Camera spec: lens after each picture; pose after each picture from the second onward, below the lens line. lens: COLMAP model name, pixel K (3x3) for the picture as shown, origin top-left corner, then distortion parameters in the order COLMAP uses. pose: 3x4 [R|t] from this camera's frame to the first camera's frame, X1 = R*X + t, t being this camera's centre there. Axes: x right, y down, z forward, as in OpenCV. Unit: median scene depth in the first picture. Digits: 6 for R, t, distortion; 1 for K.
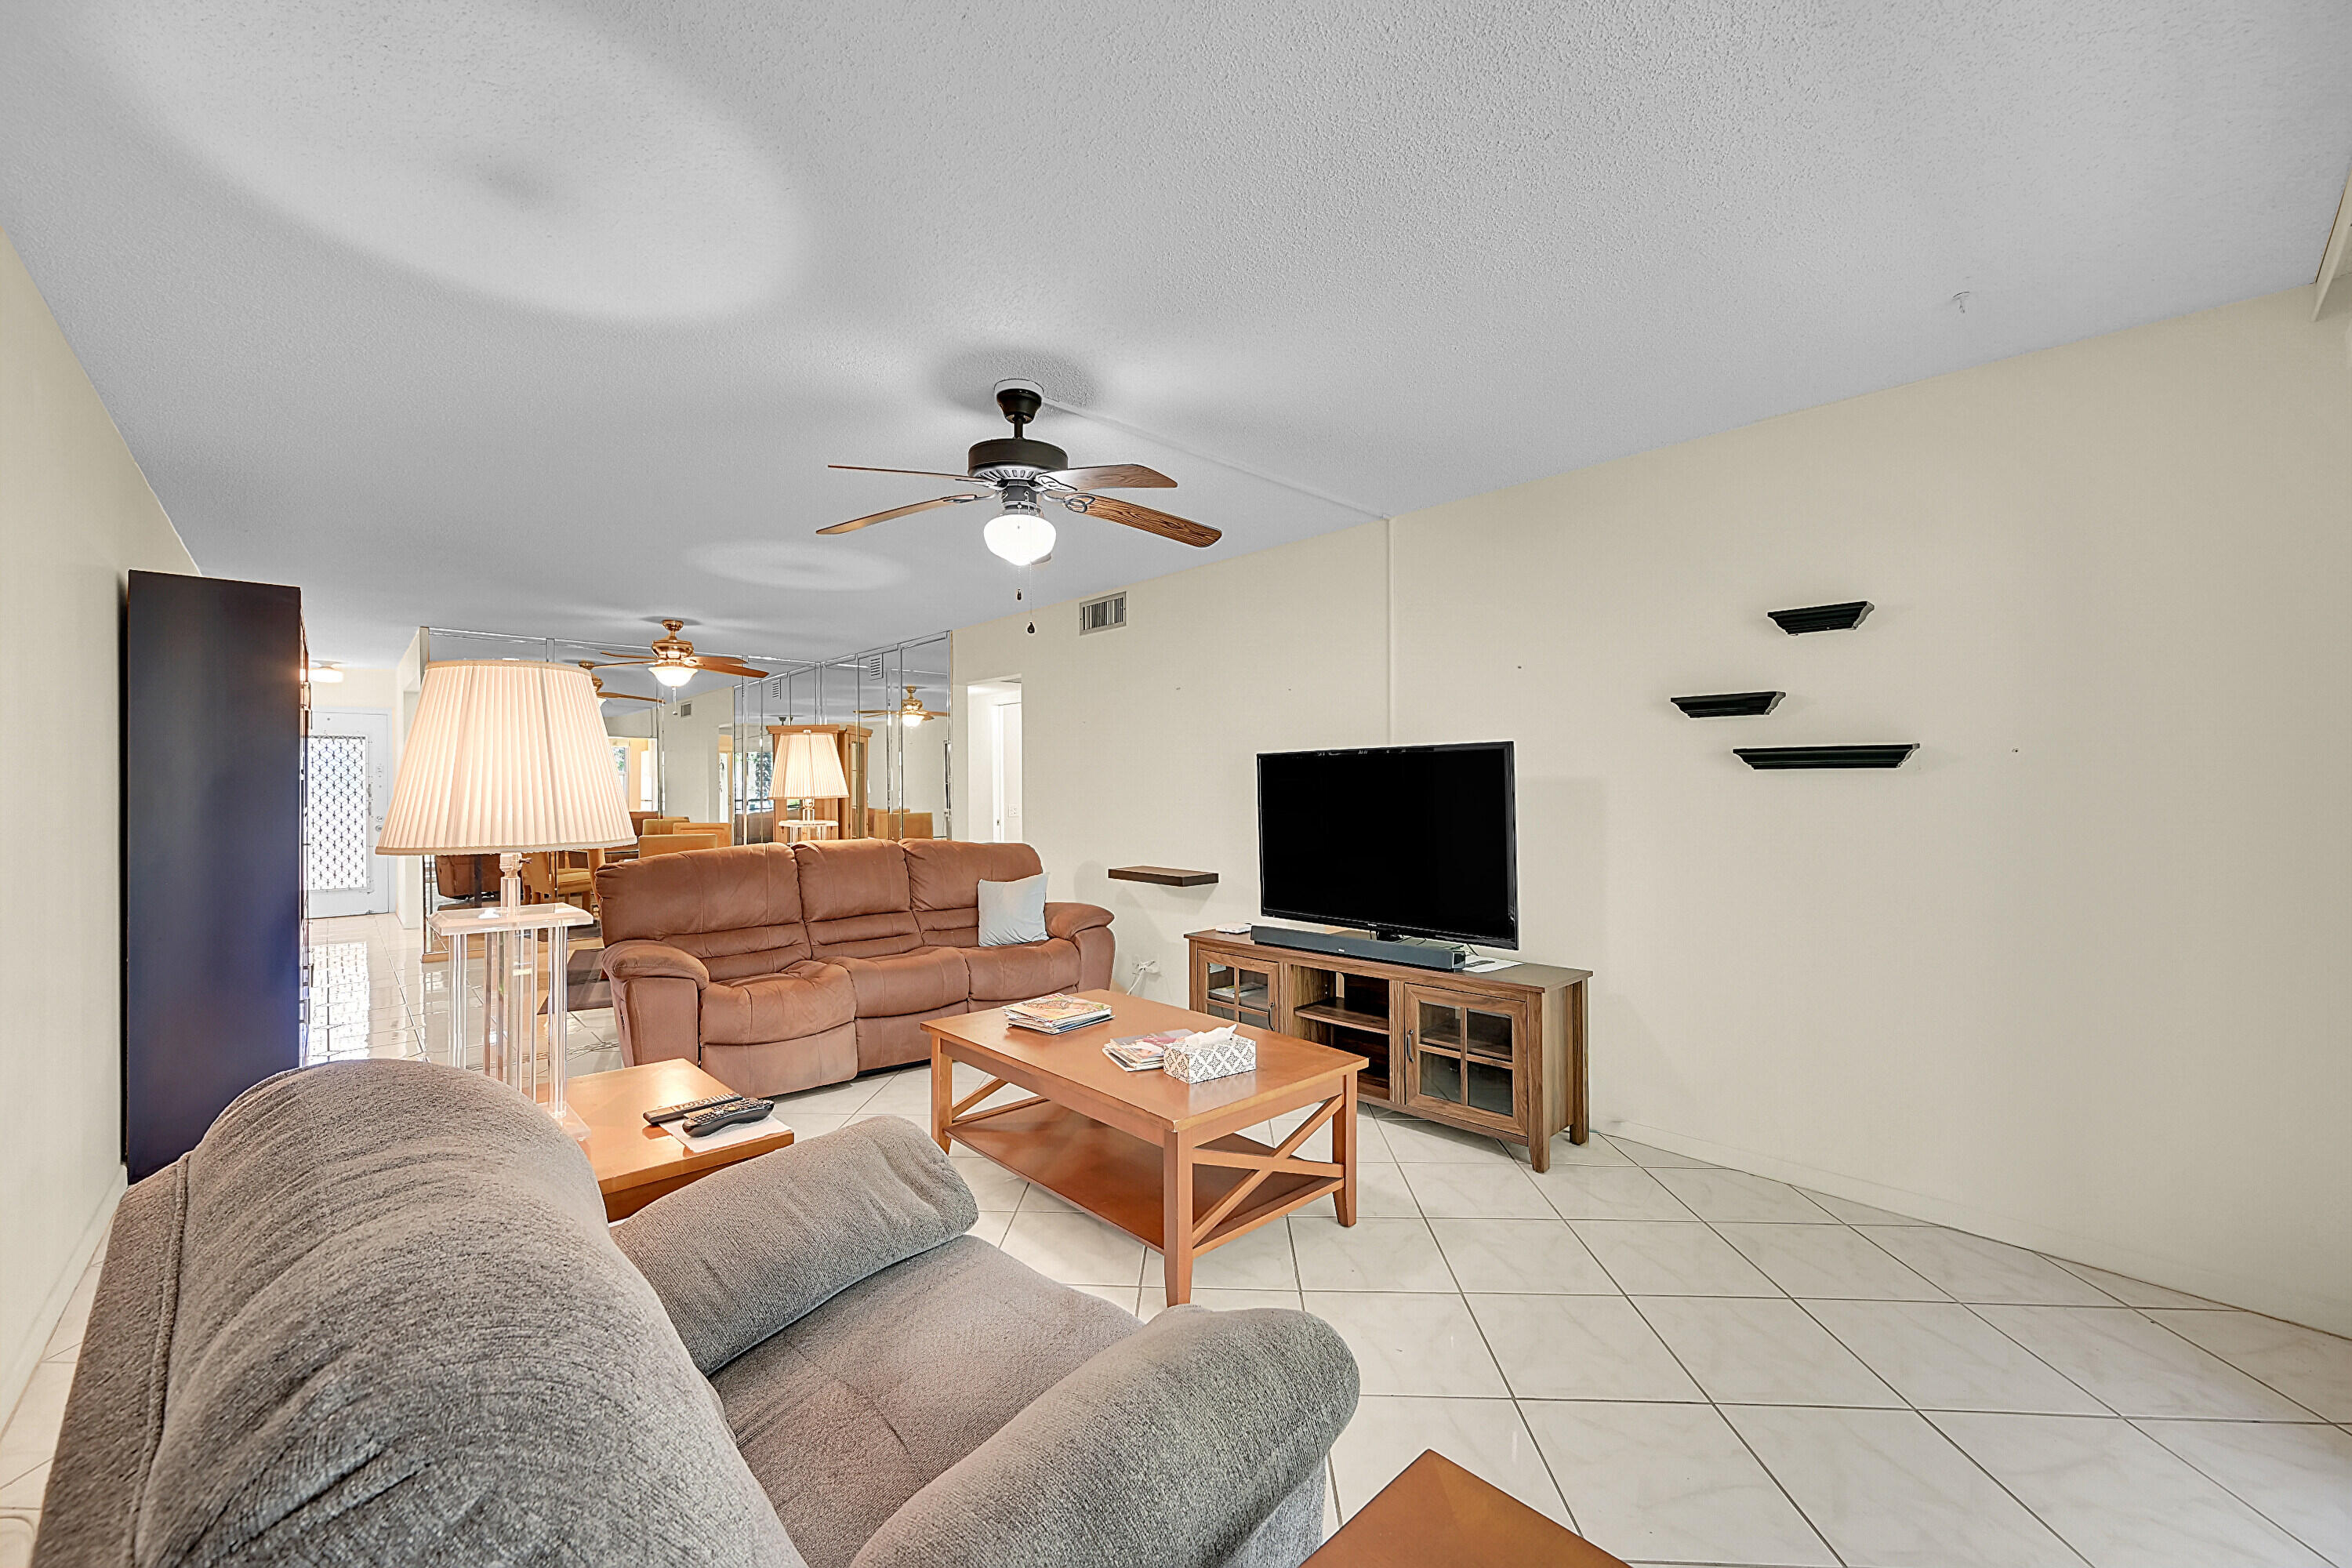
lens RADIAL K [[933.3, 0, 1176.0], [0, 933.3, 784.0], [0, 0, 1]] dist [0.002820, 0.000340]
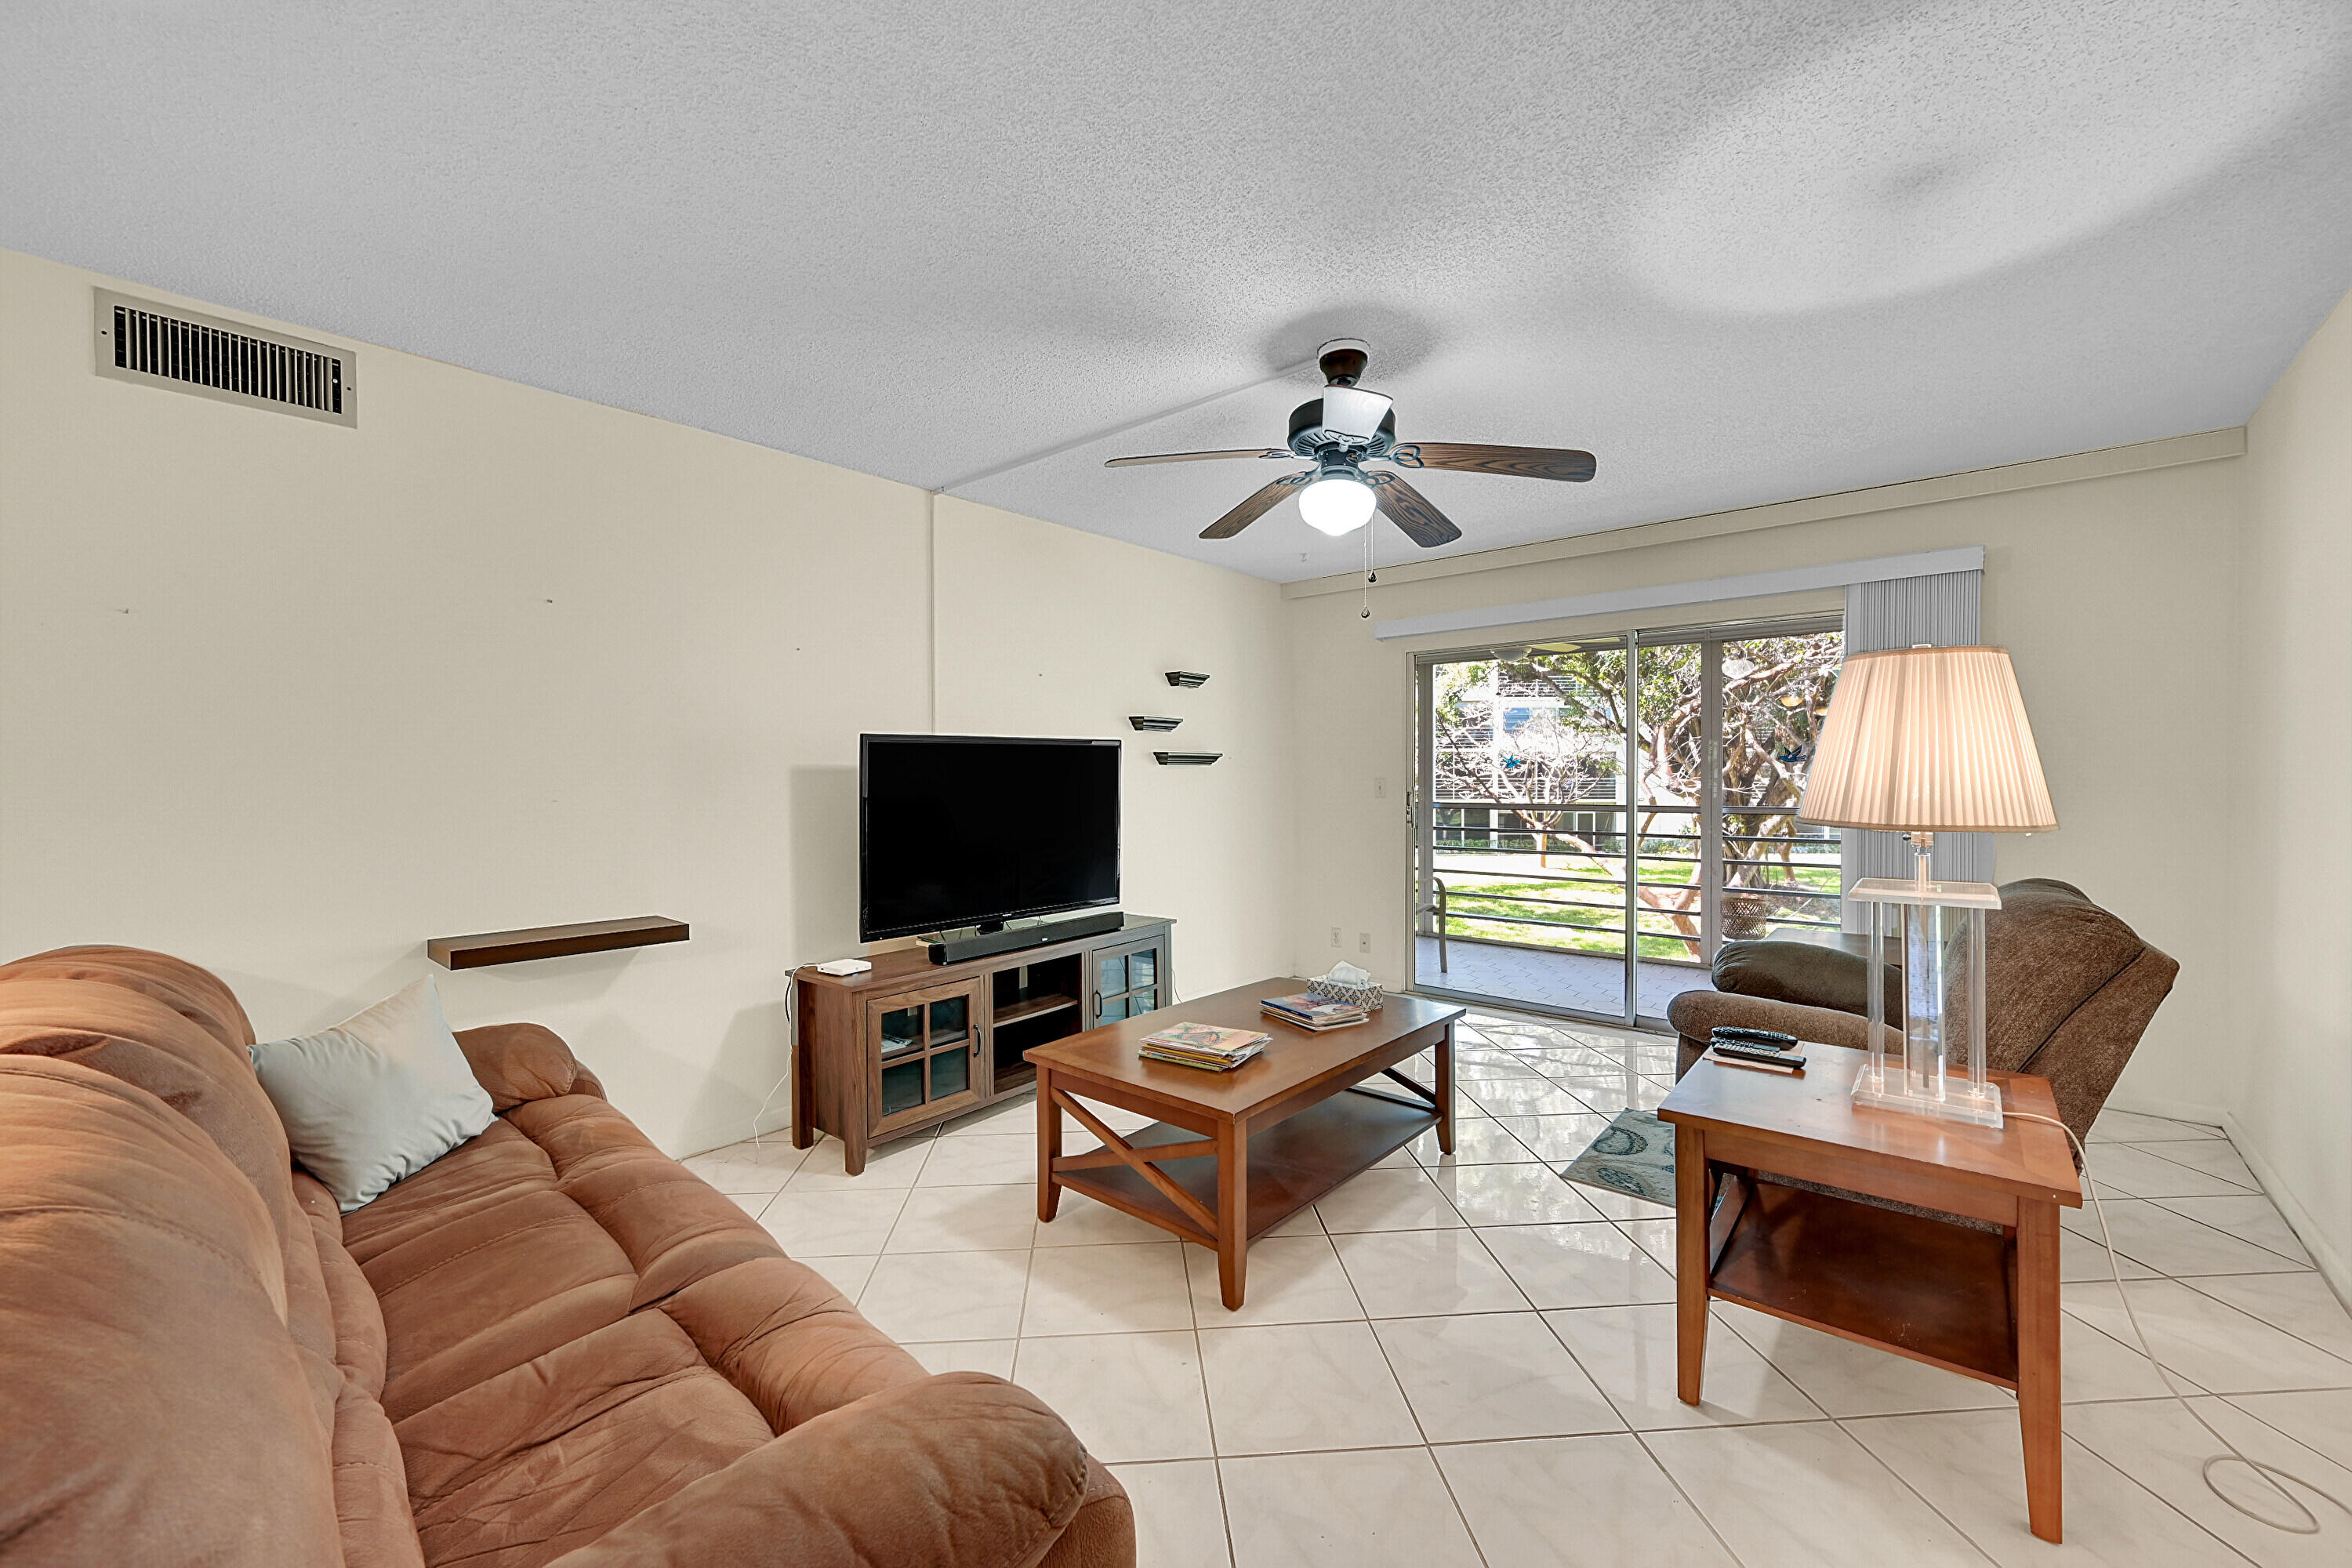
lens RADIAL K [[933.6, 0, 1175.9], [0, 933.6, 800.3], [0, 0, 1]] dist [-0.012939, -0.000023]
pose [[-0.122689, -0.023302, 0.992172, -0.812058], [0.003729, 0.999706, 0.023940, 0.005392], [-0.992438, 0.006637, -0.122566, 0.960856]]
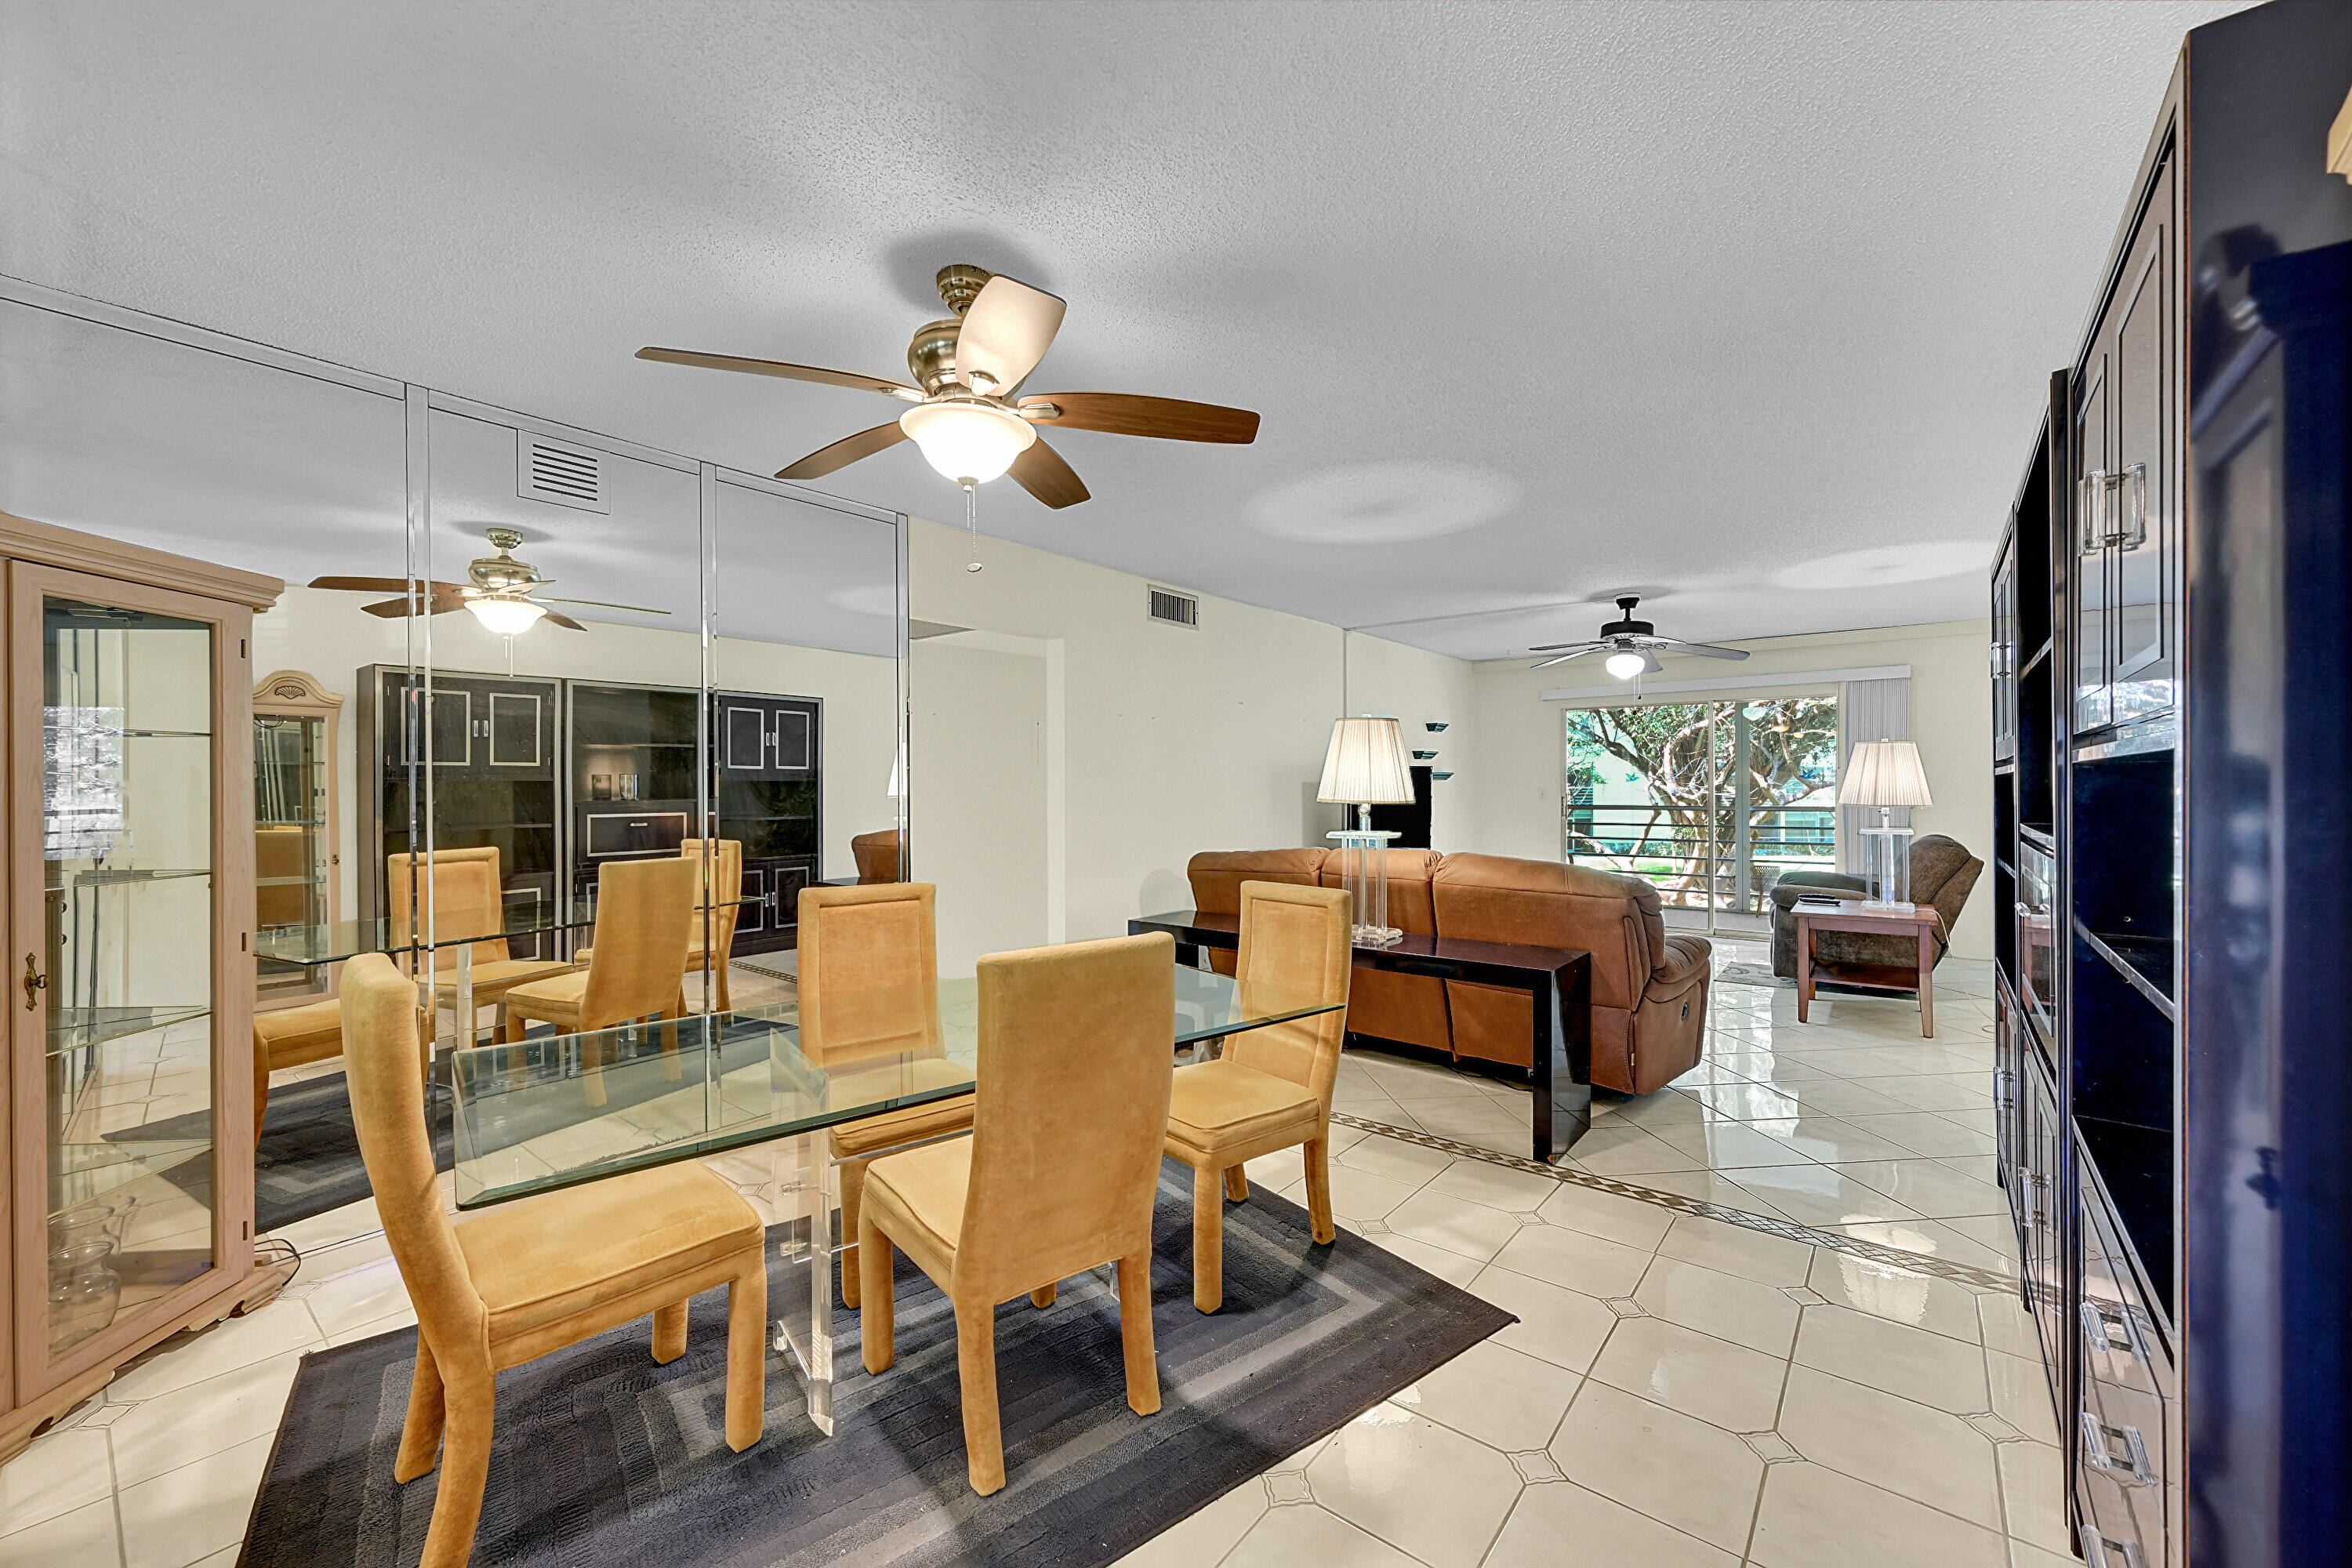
lens RADIAL K [[916.6, 0, 1169.3], [0, 916.6, 812.2], [0, 0, 1]] dist [-0.000761, -0.000025]
pose [[-0.150993, -0.027495, 0.988152, -1.539661], [0.003398, 0.999593, 0.028333, 0.000911], [-0.988529, 0.007636, -0.150838, 1.744913]]
